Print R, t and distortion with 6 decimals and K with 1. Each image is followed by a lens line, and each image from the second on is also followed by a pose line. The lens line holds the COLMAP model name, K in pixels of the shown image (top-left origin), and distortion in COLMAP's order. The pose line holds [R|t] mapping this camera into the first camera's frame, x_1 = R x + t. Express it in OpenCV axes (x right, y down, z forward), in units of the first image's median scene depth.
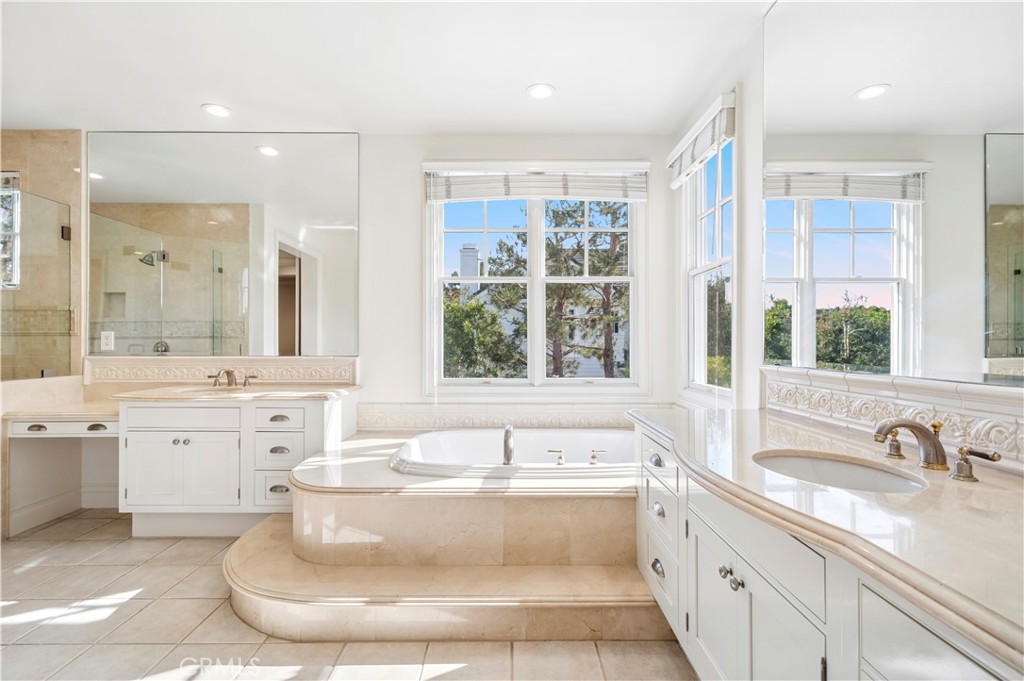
lens RADIAL K [[474.1, 0, 511.4], [0, 474.1, 341.4], [0, 0, 1]] dist [-0.002728, 0.003555]
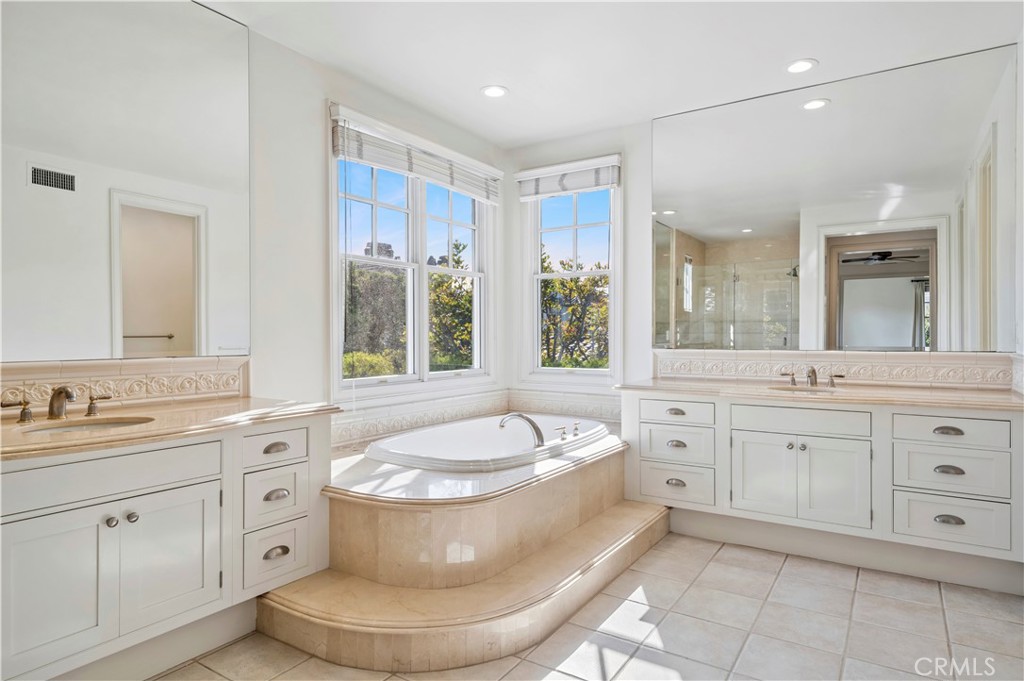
lens RADIAL K [[599.9, 0, 511.9], [0, 599.9, 337.1], [0, 0, 1]] dist [-0.002037, 0.000154]
pose [[0.545320, -0.003716, 0.838220, -1.199508], [0.000620, 0.999992, 0.004030, 0.002850], [-0.838228, -0.001678, 0.545318, 0.301838]]
